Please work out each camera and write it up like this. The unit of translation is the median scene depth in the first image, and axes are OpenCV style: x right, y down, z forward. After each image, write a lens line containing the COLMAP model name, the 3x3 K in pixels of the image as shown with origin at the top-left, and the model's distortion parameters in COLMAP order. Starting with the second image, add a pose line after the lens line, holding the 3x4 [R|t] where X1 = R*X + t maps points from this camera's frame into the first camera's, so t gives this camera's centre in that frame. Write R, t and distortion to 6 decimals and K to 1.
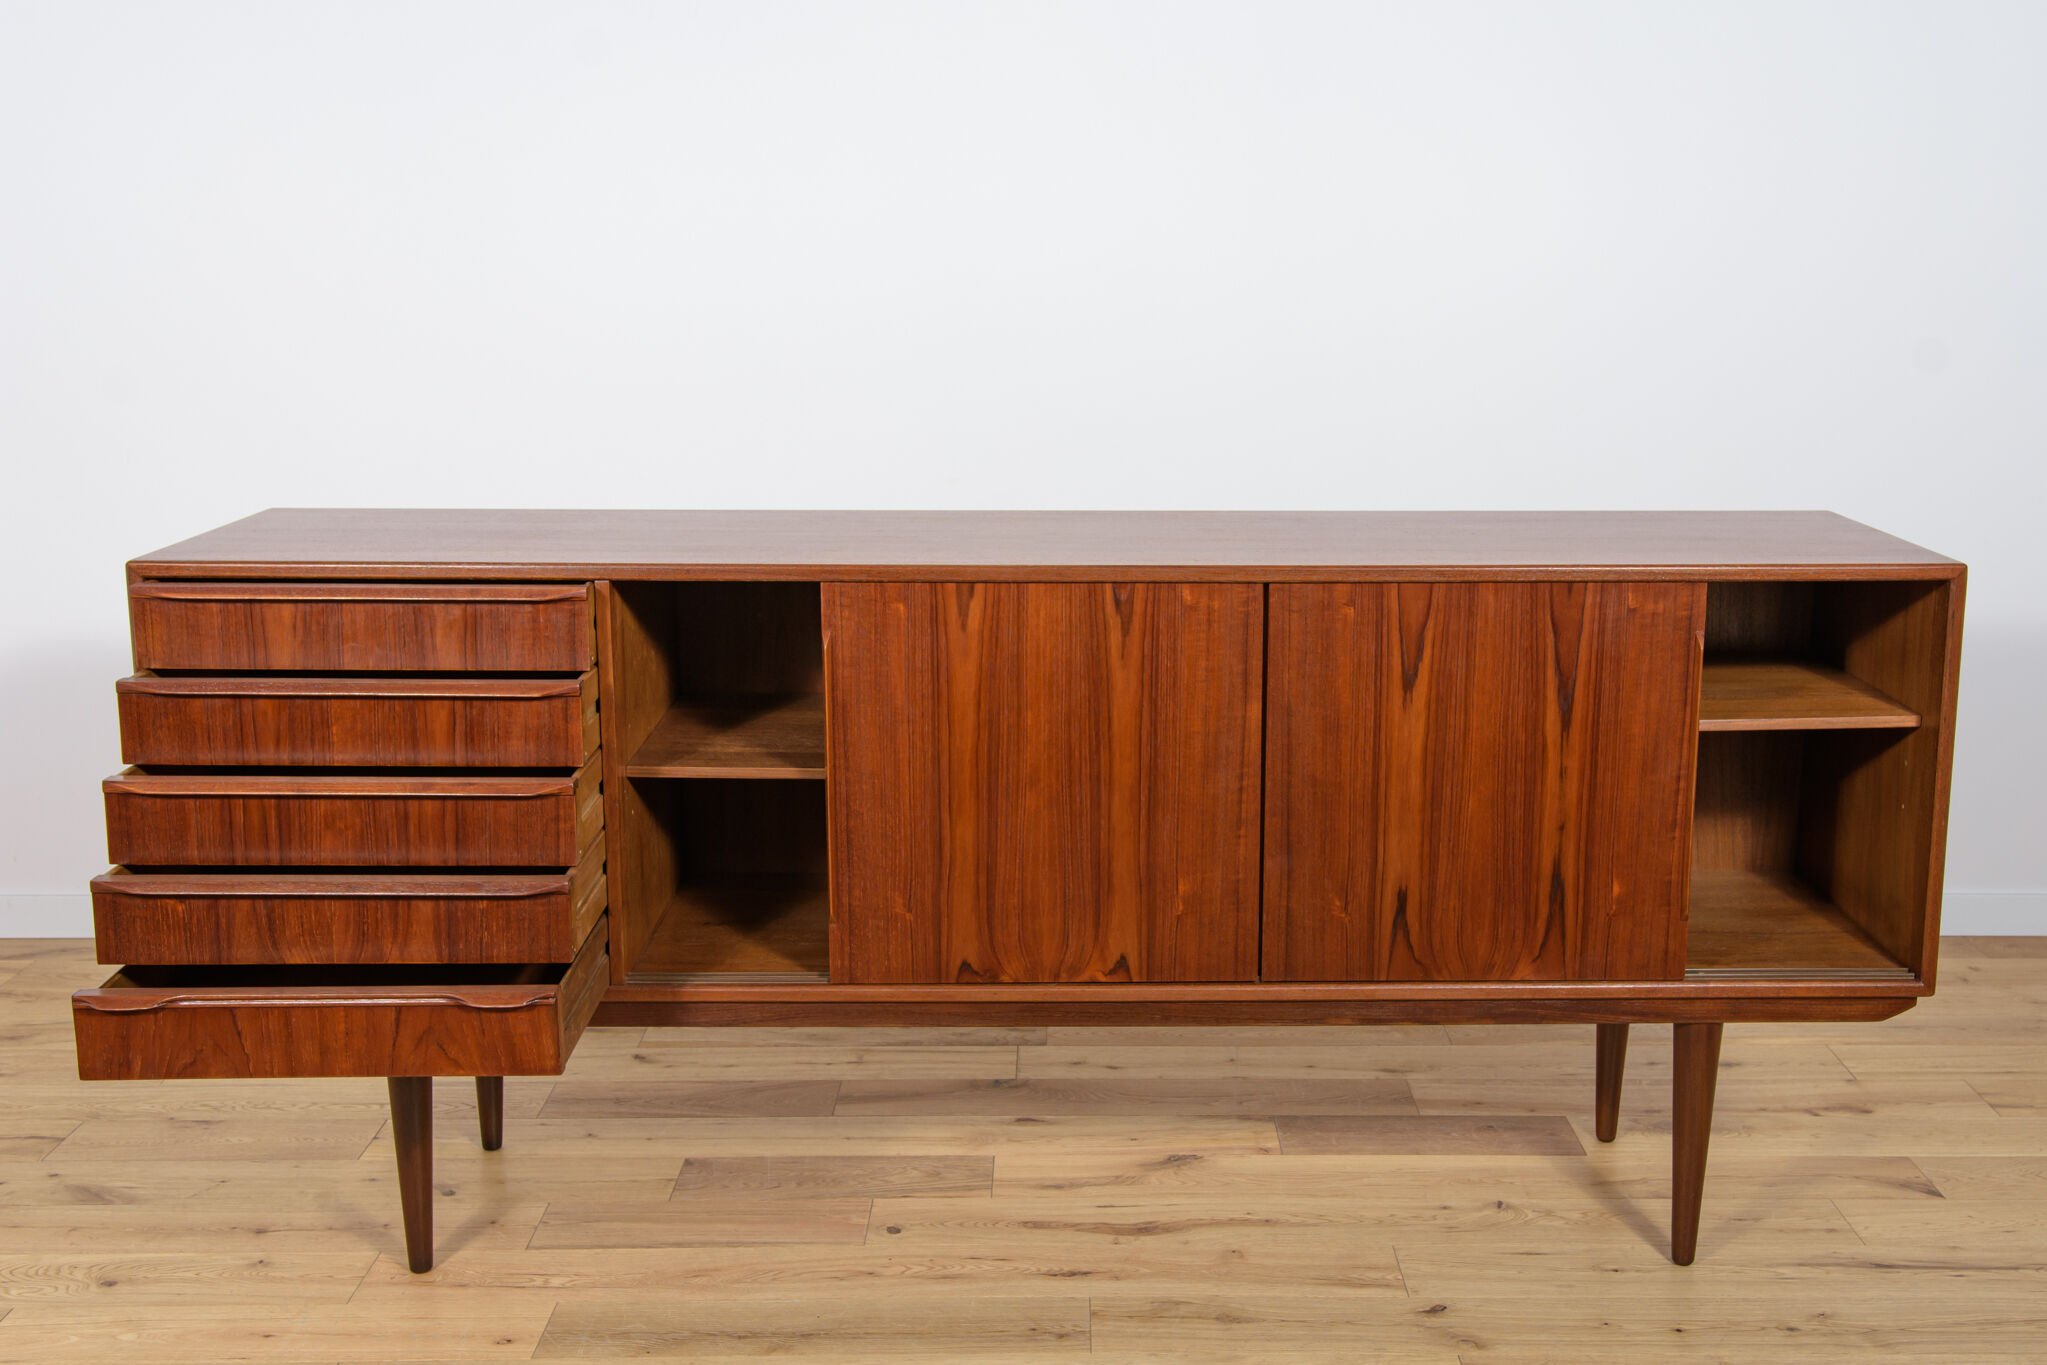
lens RADIAL K [[2196.3, 0, 1107.7], [0, 2196.3, 640.1], [0, 0, 1]] dist [-0.021195, 0.080141]
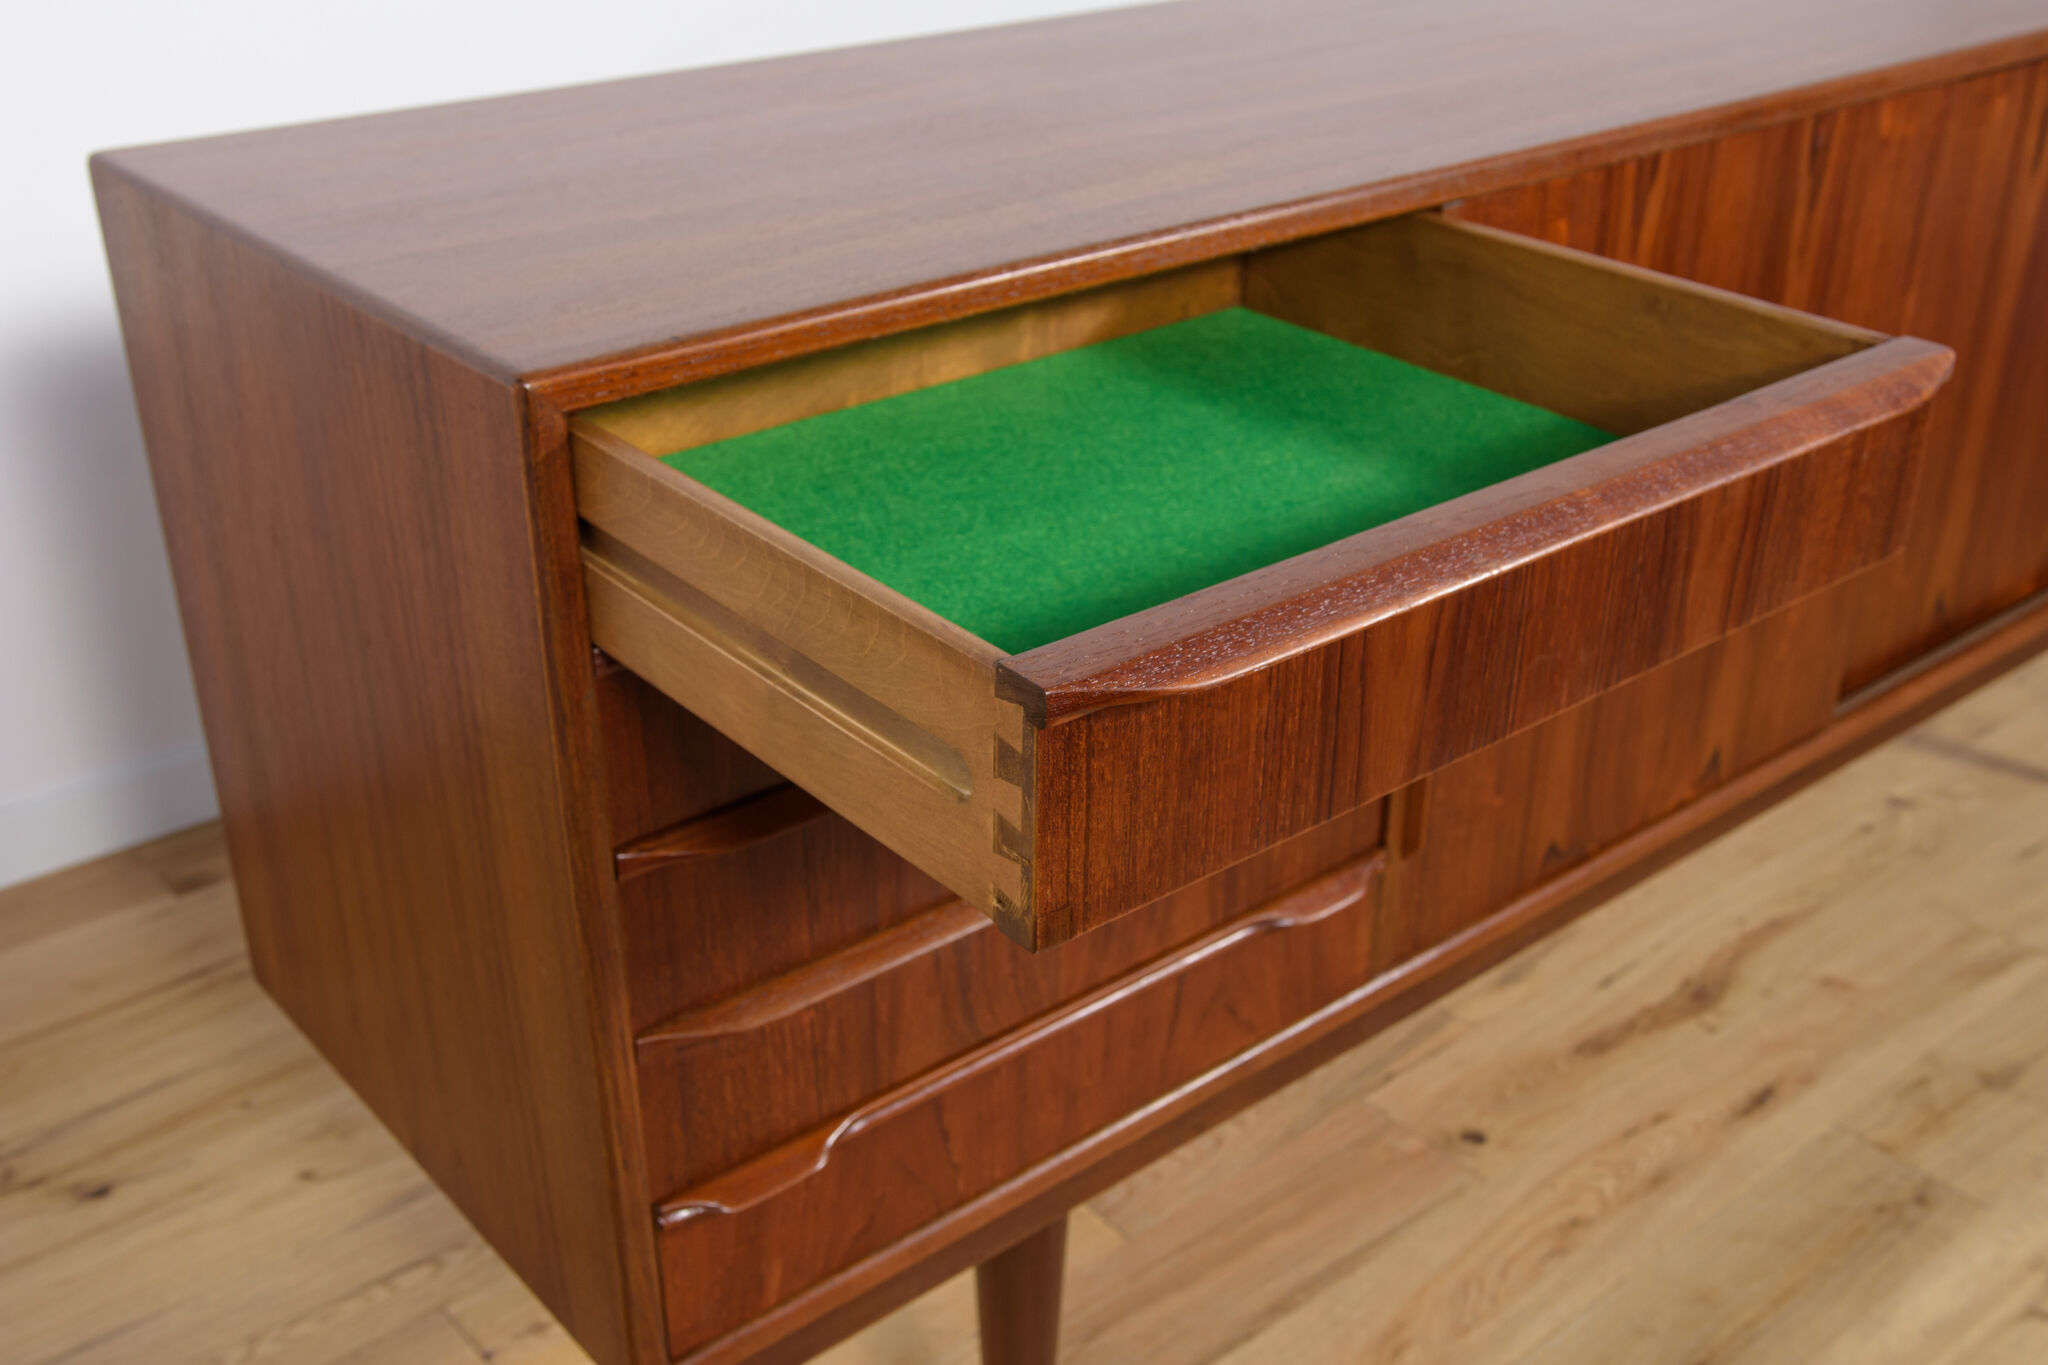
lens RADIAL K [[2106.1, 0, 1029.4], [0, 2106.1, 687.0], [0, 0, 1]] dist [-0.018526, 0.095069]
pose [[0.784703, -0.286573, 0.549652, -0.520059], [0.115836, 0.938891, 0.324139, -0.077458], [-0.608953, -0.190683, 0.769946, 0.638826]]
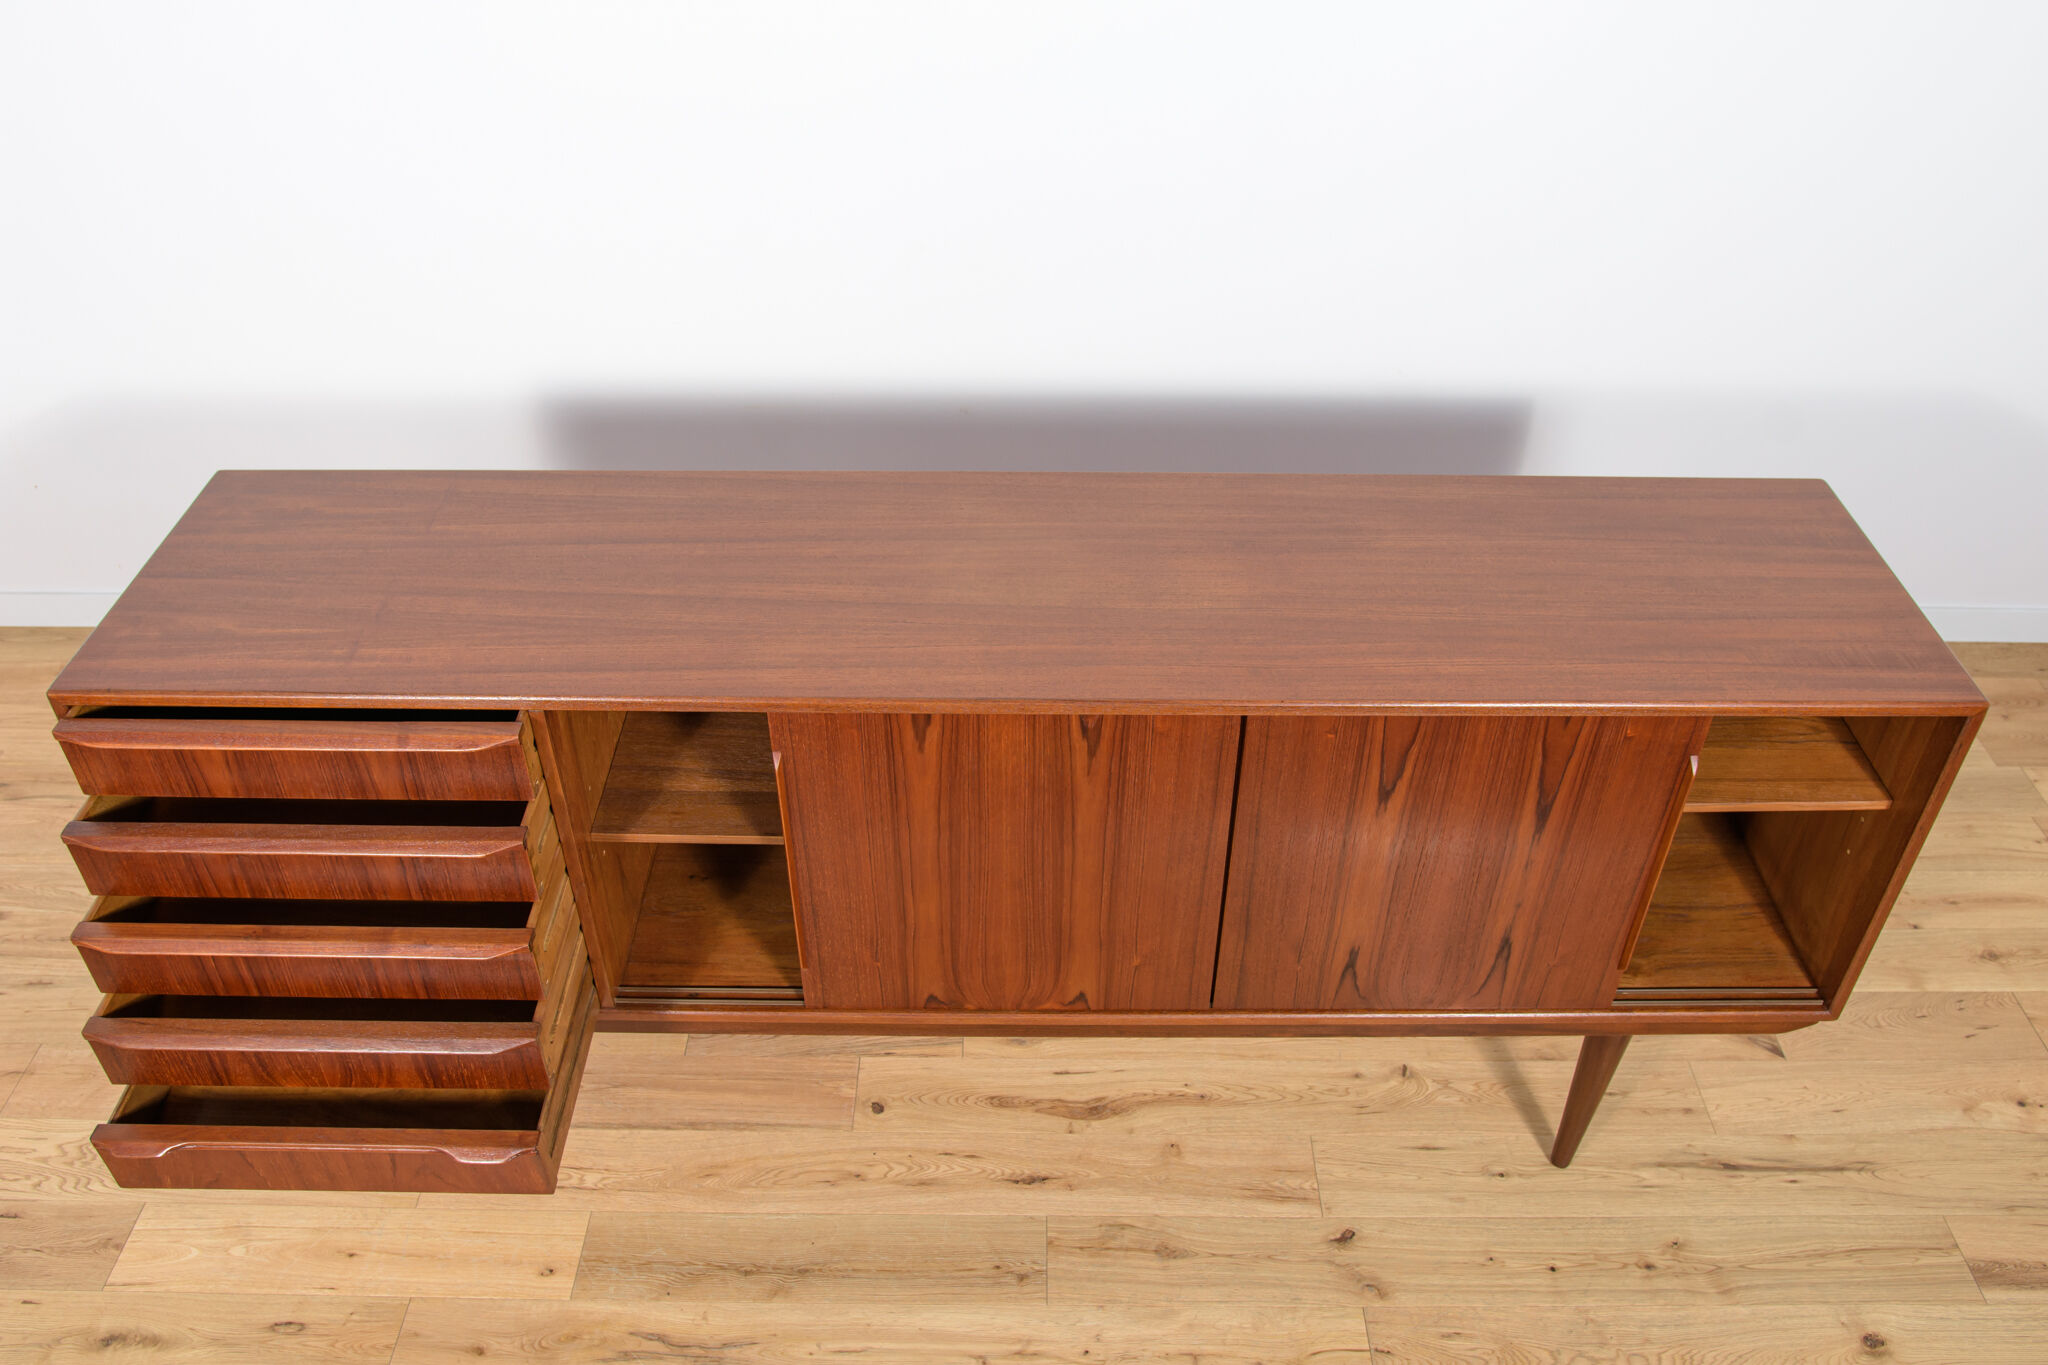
lens RADIAL K [[1579.9, 0, 1027.8], [0, 1579.9, 674.5], [0, 0, 1]] dist [-0.082161, 0.047773]
pose [[0.999664, 0.016283, -0.020186, -0.005894], [-0.005429, 0.892484, 0.451045, -0.314691], [0.025360, -0.450784, 0.892273, 0.377178]]
